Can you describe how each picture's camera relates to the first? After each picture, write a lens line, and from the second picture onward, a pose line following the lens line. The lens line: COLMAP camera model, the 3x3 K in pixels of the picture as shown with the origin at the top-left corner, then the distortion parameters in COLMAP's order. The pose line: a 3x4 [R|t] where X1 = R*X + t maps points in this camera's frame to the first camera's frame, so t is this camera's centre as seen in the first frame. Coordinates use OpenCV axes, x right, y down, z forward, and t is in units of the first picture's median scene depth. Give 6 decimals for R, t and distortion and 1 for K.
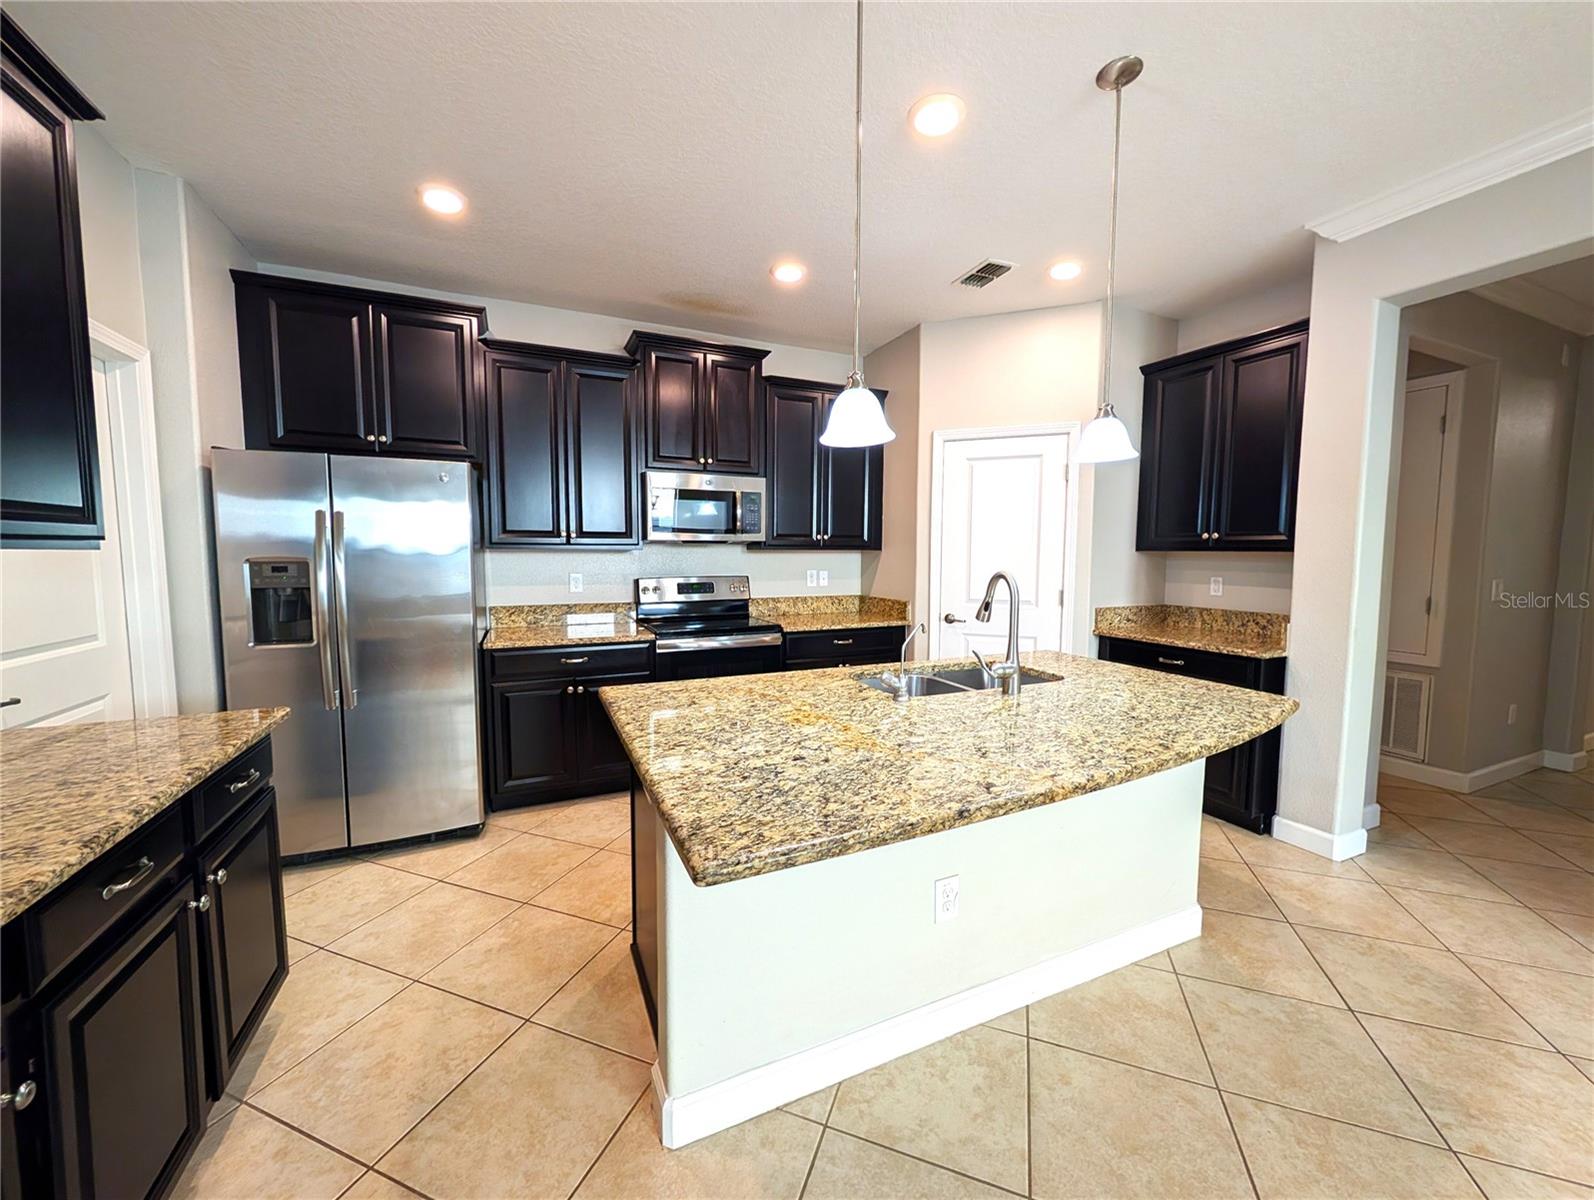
lens RADIAL K [[599.8, 0, 793.0], [0, 599.8, 598.4], [0, 0, 1]] dist [0.000688, -0.000201]
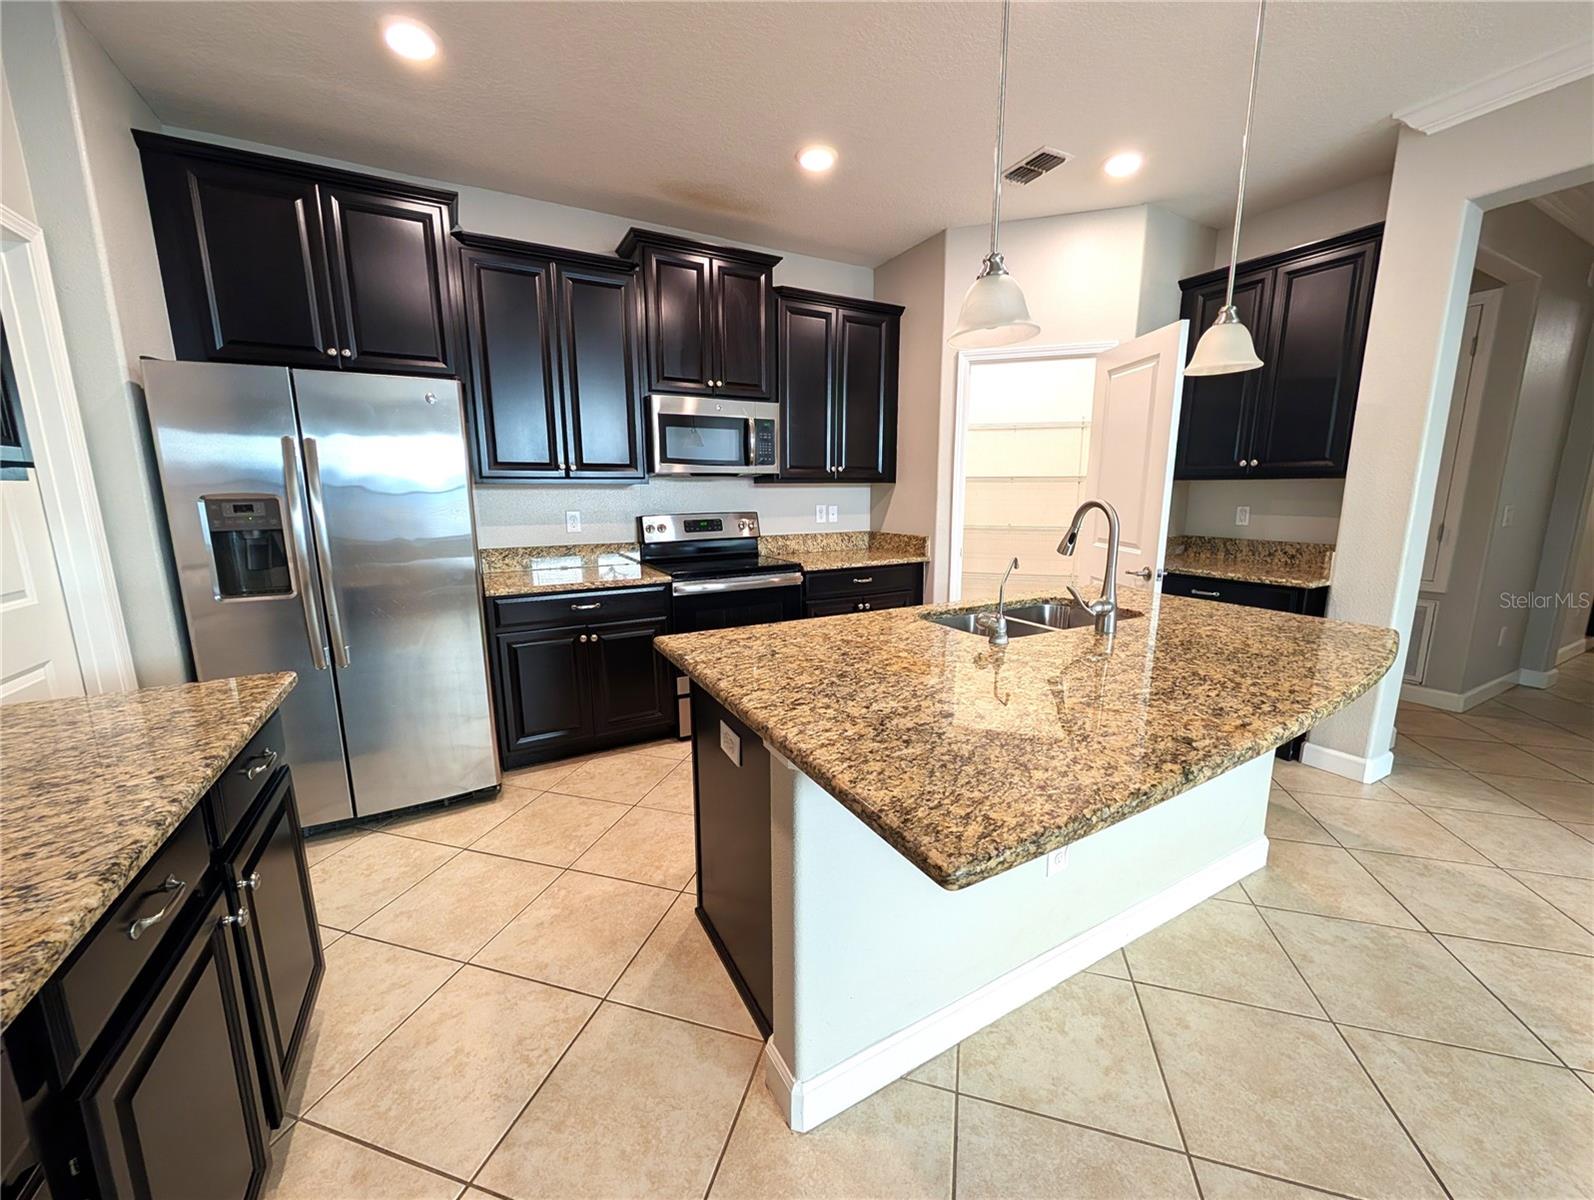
lens RADIAL K [[599.8, 0, 794.0], [0, 599.8, 597.7], [0, 0, 1]] dist [0.000688, -0.000201]
pose [[0.997266, -0.022757, 0.070299, -0.148518], [0.015619, 0.994817, 0.100471, 0.004015], [-0.072221, -0.099098, 0.992453, 0.095462]]
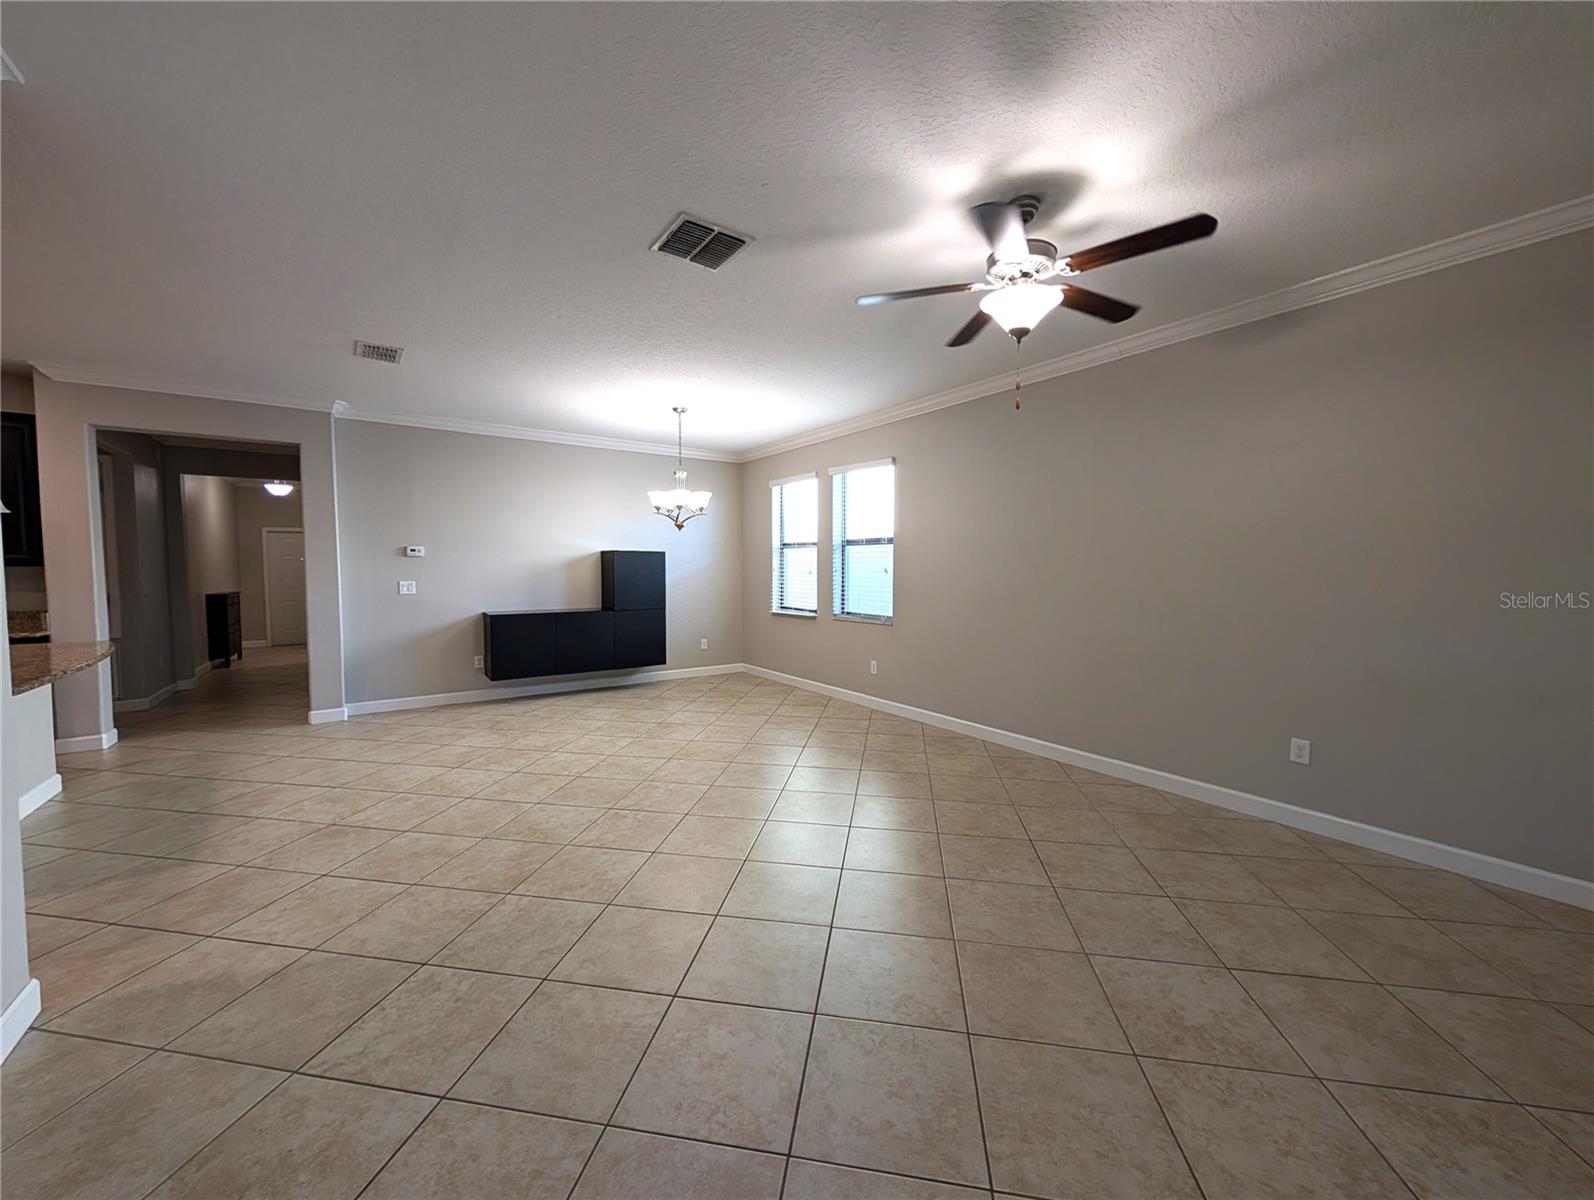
lens RADIAL K [[599.8, 0, 803.4], [0, 599.8, 596.3], [0, 0, 1]] dist [0.000688, -0.000201]
pose [[-0.200895, -0.051230, 0.978272, -1.257599], [0.070453, 0.995290, 0.066589, 0.037468], [-0.977076, 0.082300, -0.196339, -0.704655]]
